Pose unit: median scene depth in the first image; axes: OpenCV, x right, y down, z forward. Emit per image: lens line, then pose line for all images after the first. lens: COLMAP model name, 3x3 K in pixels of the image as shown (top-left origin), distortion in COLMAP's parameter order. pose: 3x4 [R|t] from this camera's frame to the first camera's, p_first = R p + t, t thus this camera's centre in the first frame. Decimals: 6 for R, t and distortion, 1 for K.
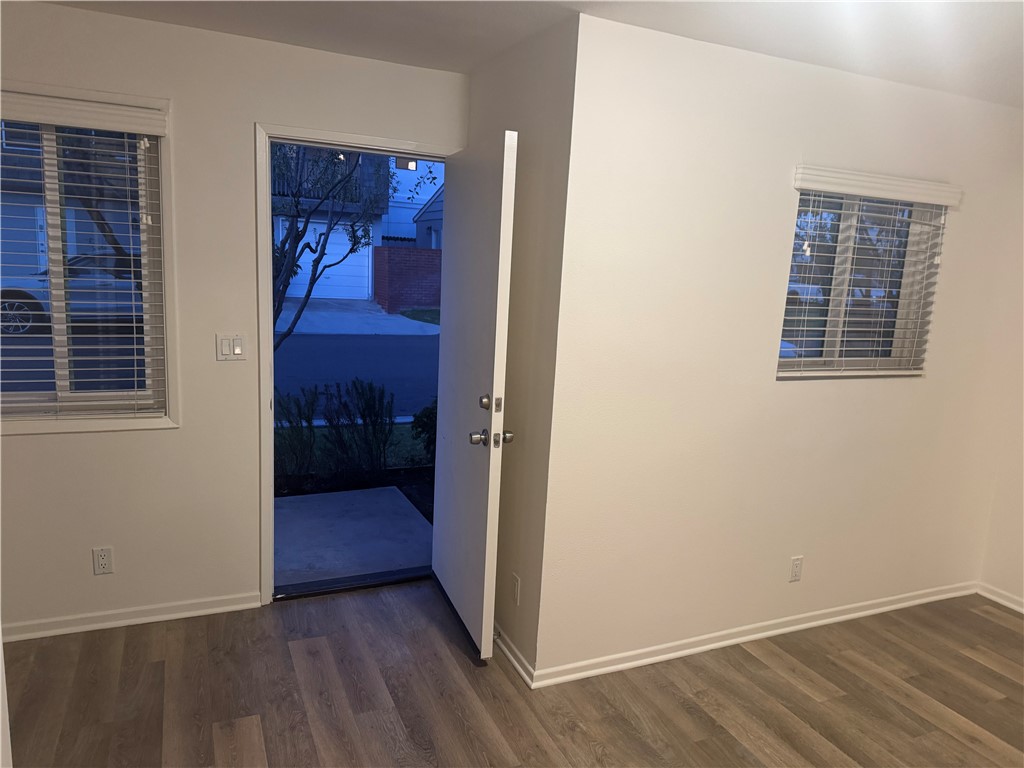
lens RADIAL K [[705.4, 0, 507.5], [0, 705.4, 388.3], [0, 0, 1]] dist [0.018638, -0.005250]
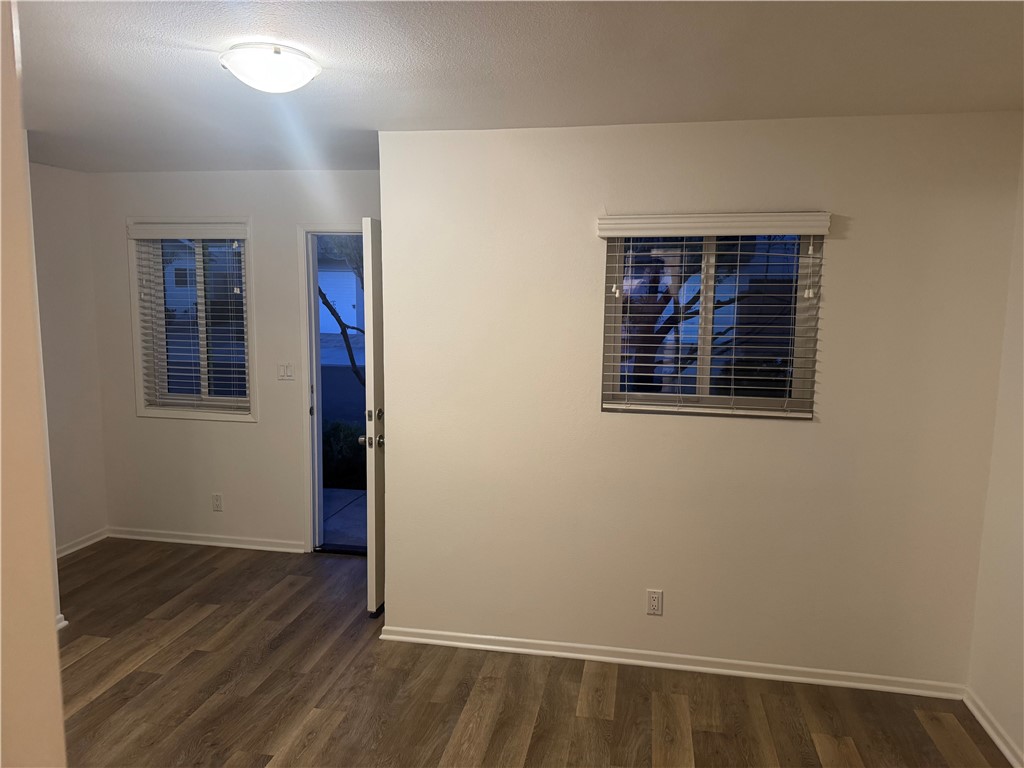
lens RADIAL K [[701.8, 0, 512.0], [0, 701.8, 384.0], [0, 0, 1]] dist [0.089059, -0.111566]
pose [[0.823145, 0.030591, -0.567007, 0.906686], [-0.067996, 0.996673, -0.044939, 0.004435], [0.563746, 0.075545, 0.822486, 0.036690]]
